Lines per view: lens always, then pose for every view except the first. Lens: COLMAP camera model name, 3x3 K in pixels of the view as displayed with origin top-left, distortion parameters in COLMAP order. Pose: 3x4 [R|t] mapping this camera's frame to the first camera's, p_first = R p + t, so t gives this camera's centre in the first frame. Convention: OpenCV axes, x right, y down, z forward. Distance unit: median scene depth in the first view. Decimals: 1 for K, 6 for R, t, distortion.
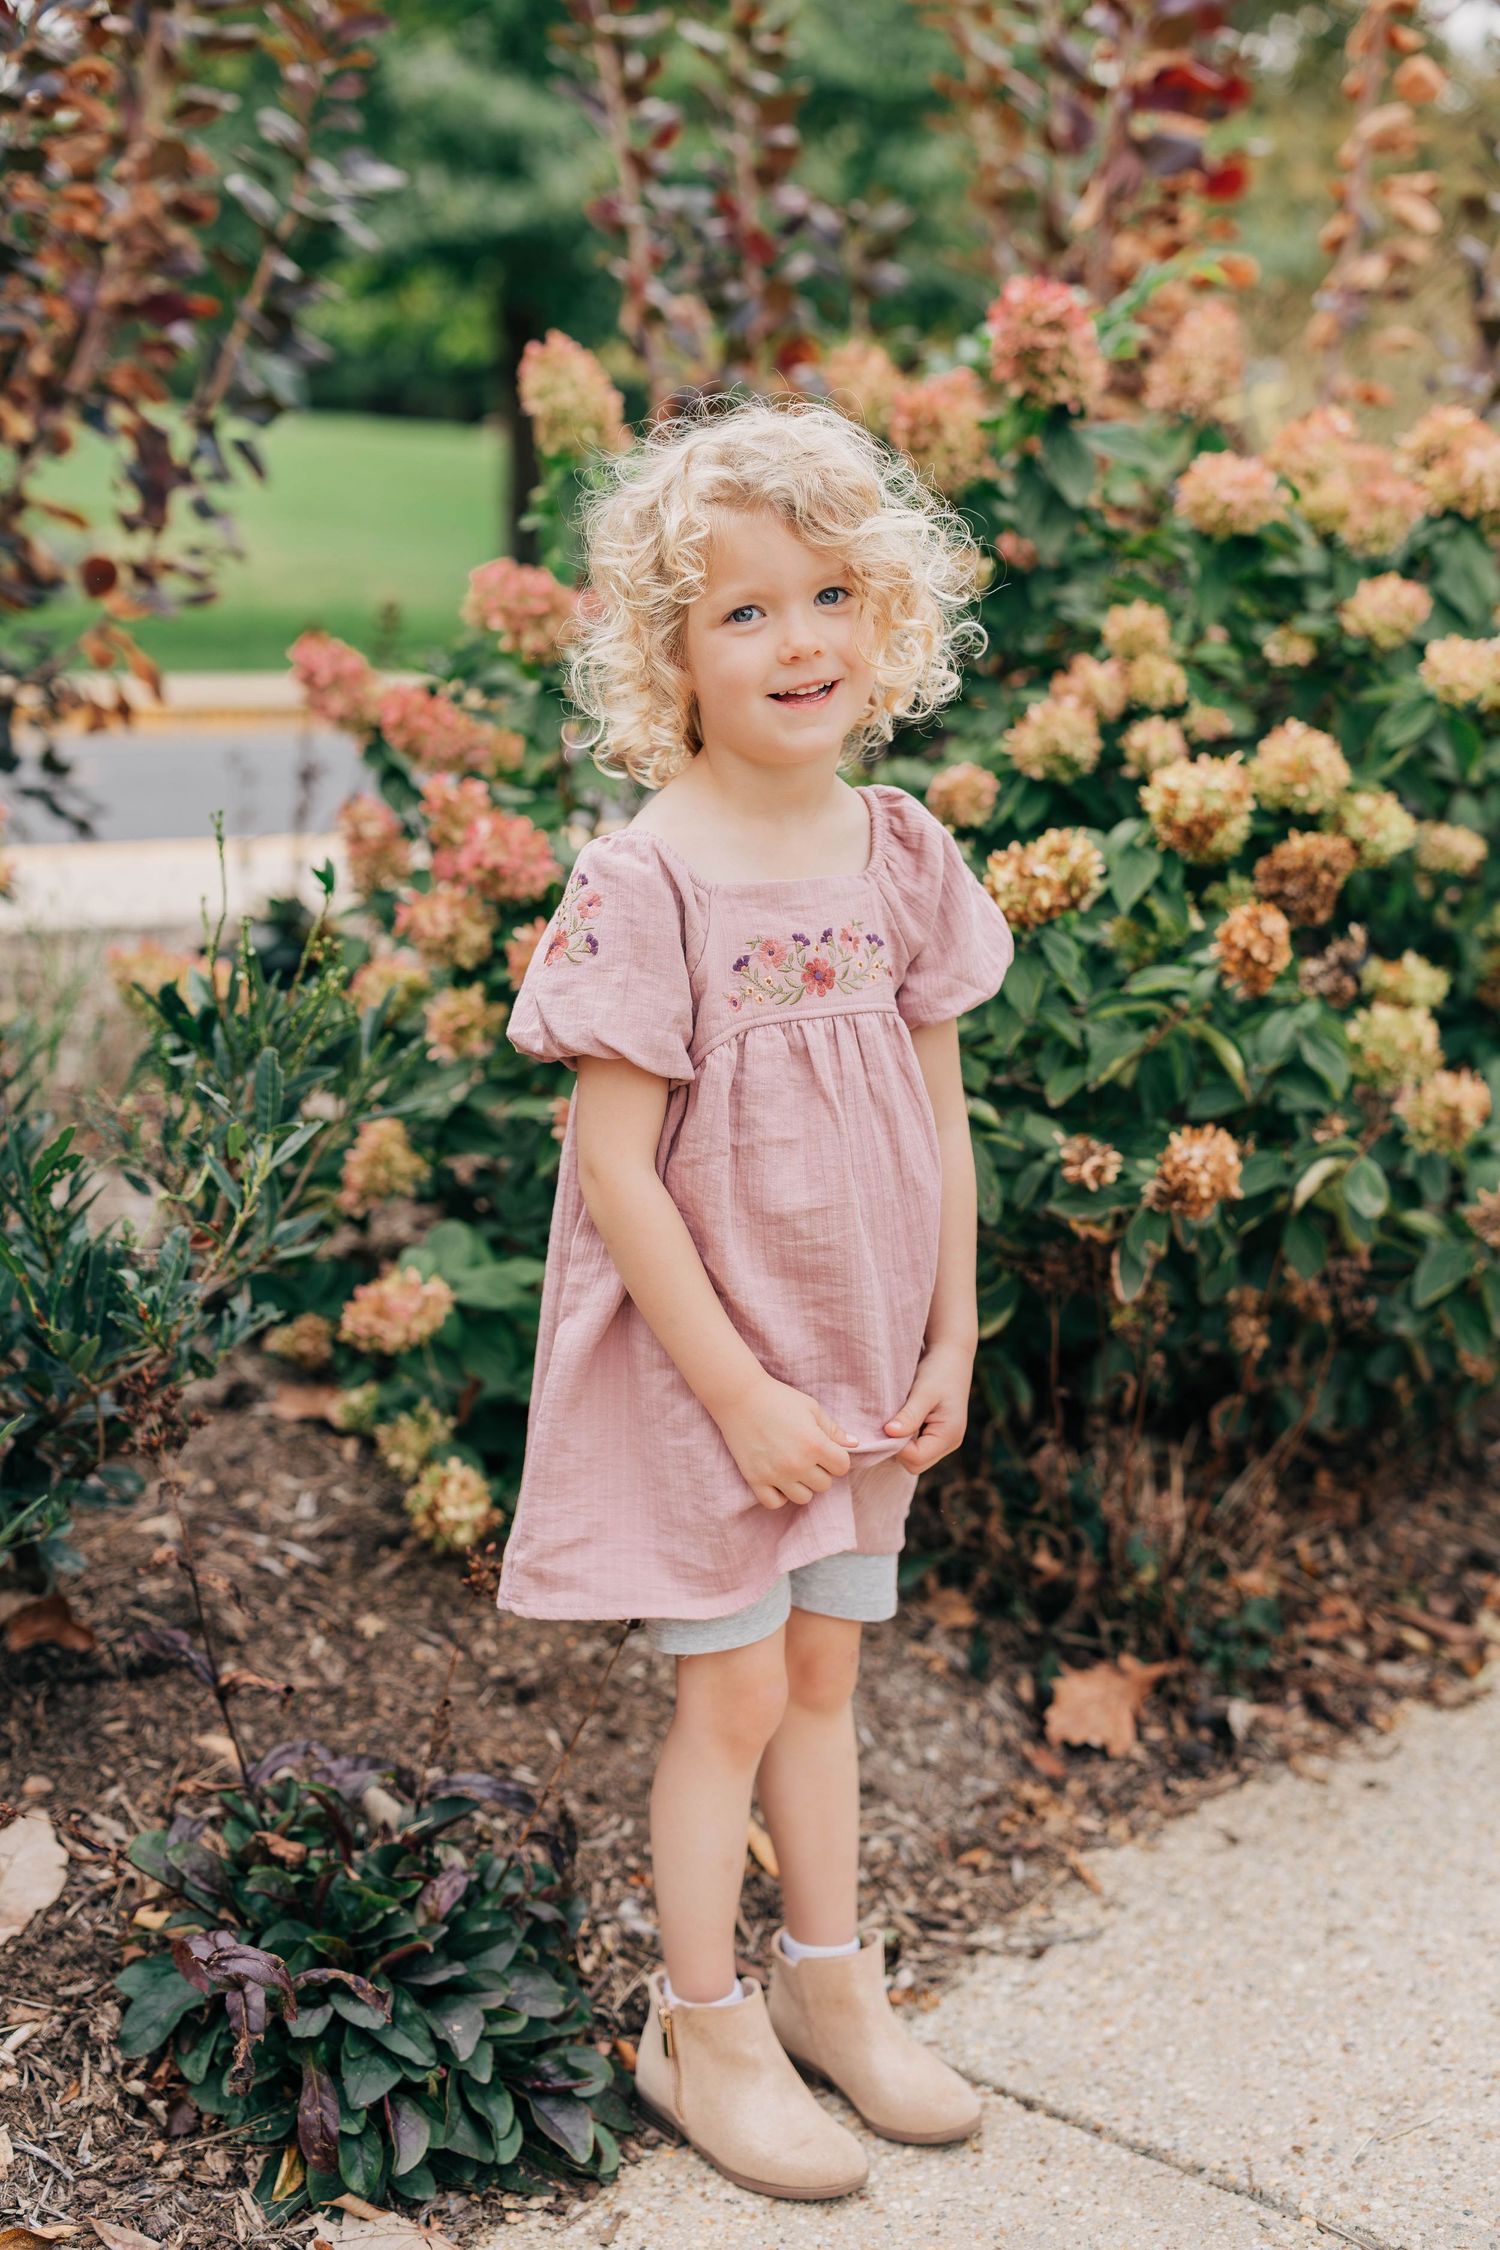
lens RADIAL K [[2919.5, 0, 749.9], [0, 2919.5, 1168.5], [0, 0, 1]] dist [0.024219, 0.022568]
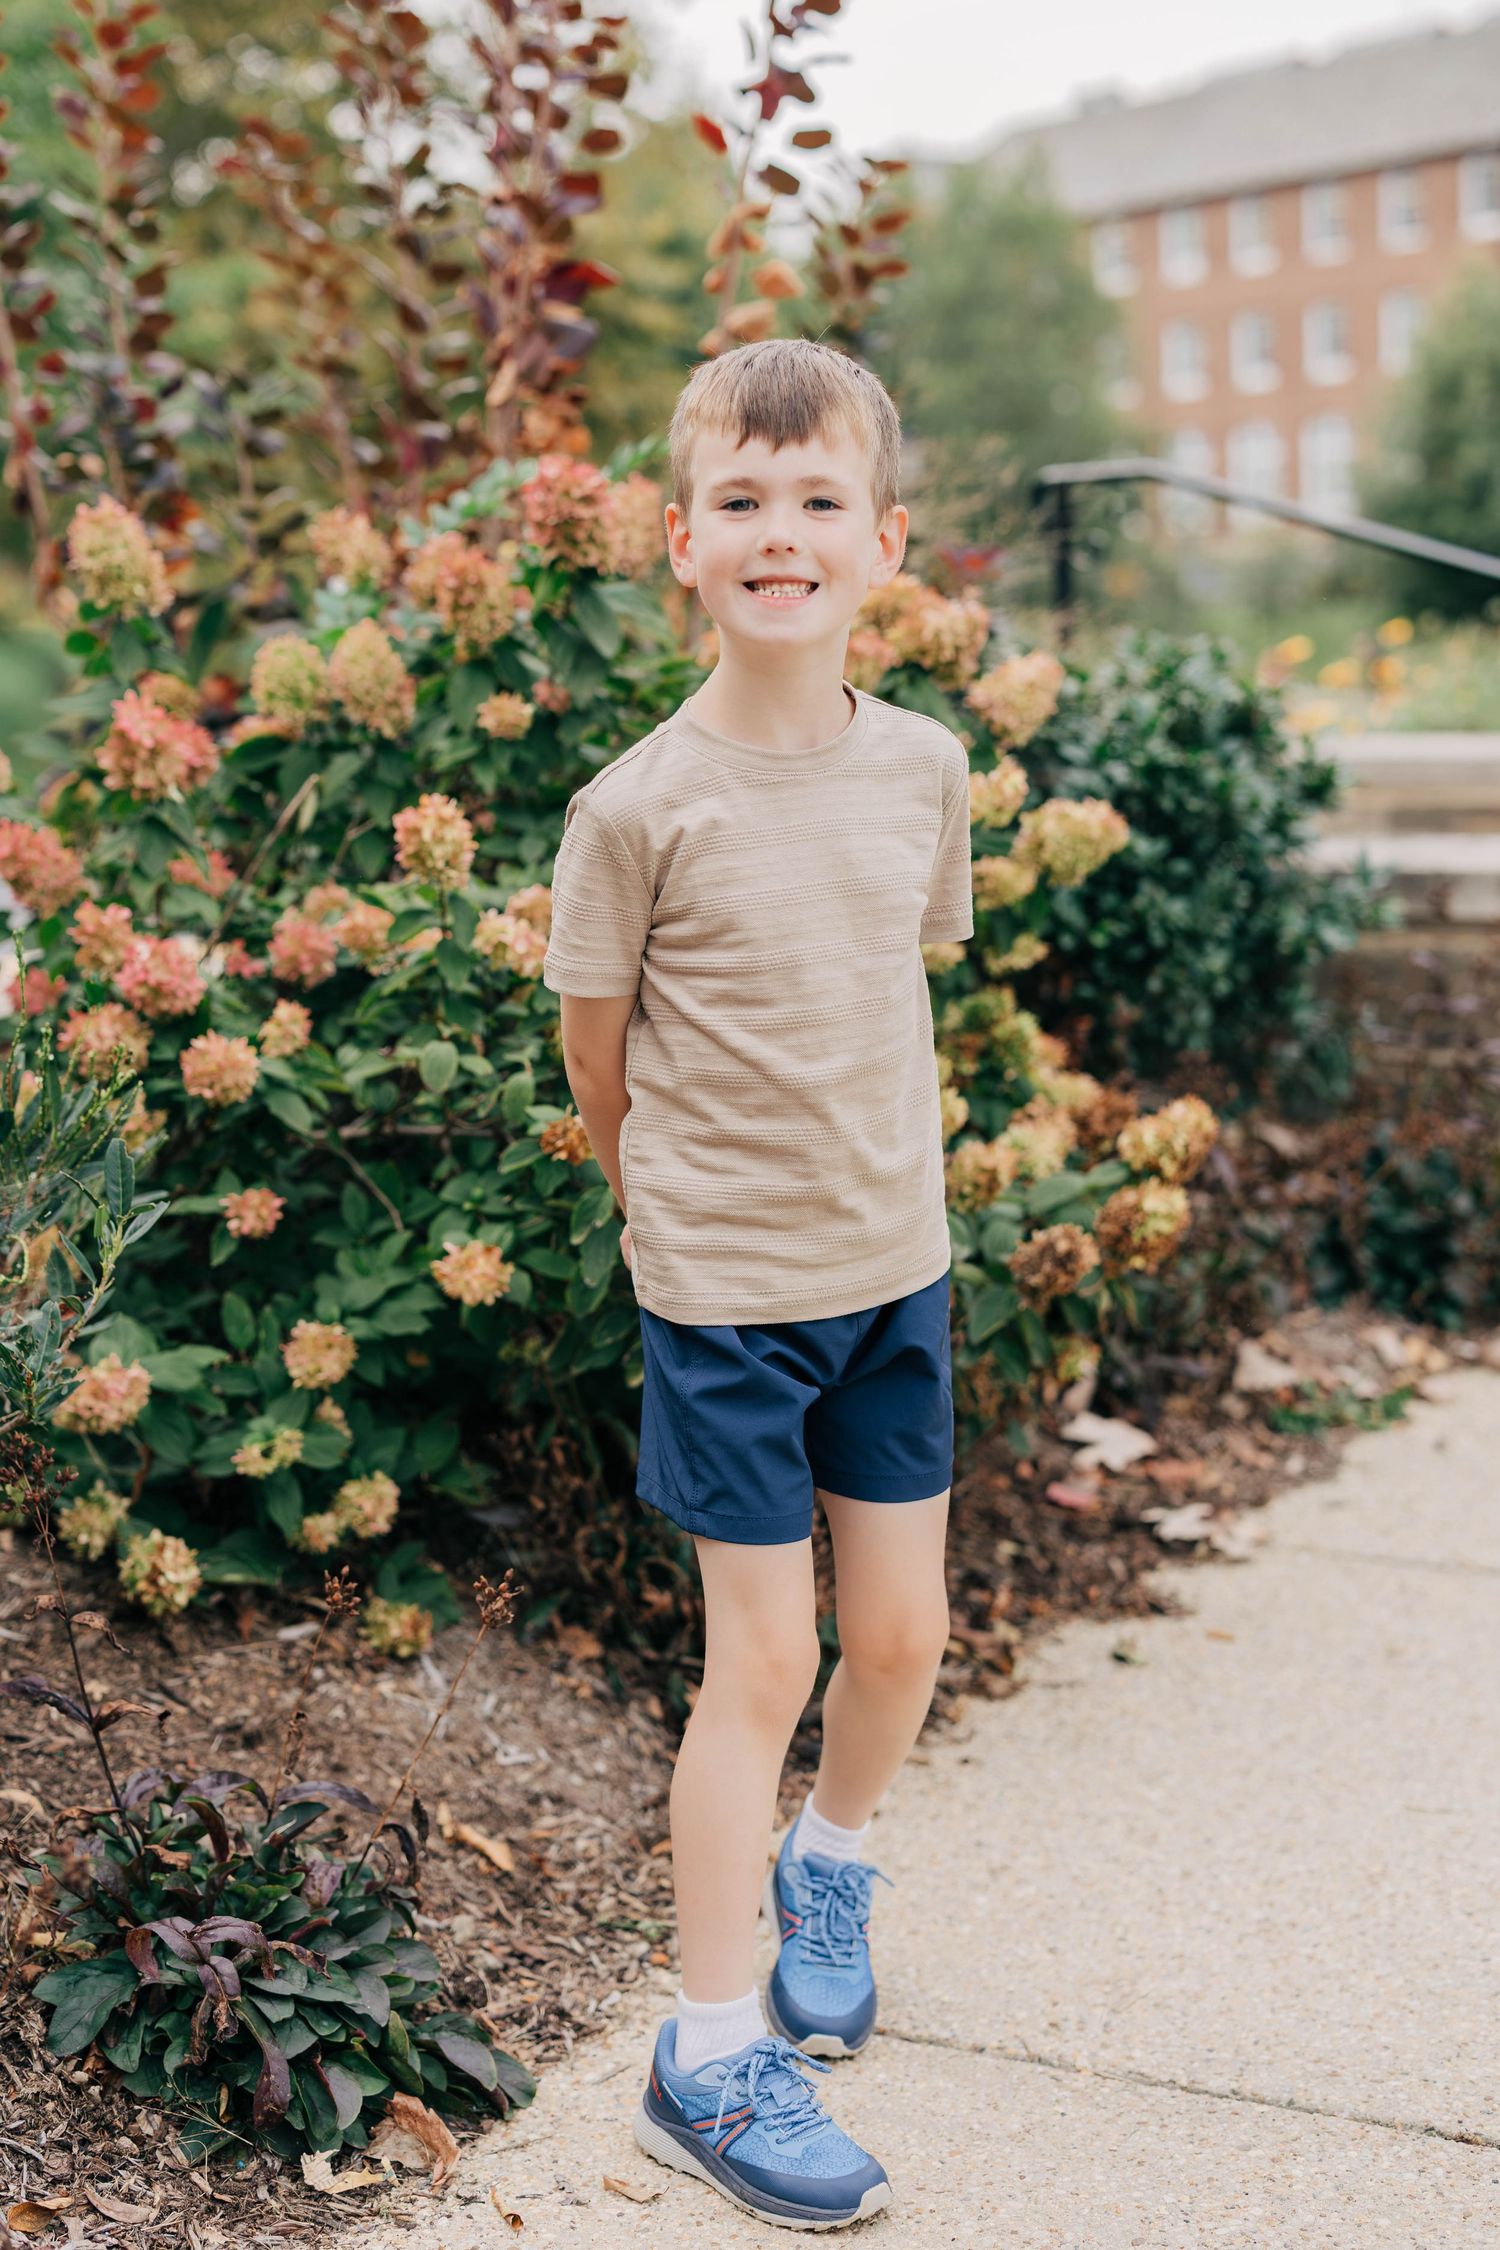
lens RADIAL K [[2840.2, 0, 750.0], [0, 2840.2, 1125.0], [0, 0, 1]] dist [0.011623, -0.001926]
pose [[0.969219, -0.038375, 0.243192, -0.136793], [0.052529, 0.997265, -0.051985, 0.016146], [-0.240532, 0.063160, 0.968584, -0.077066]]
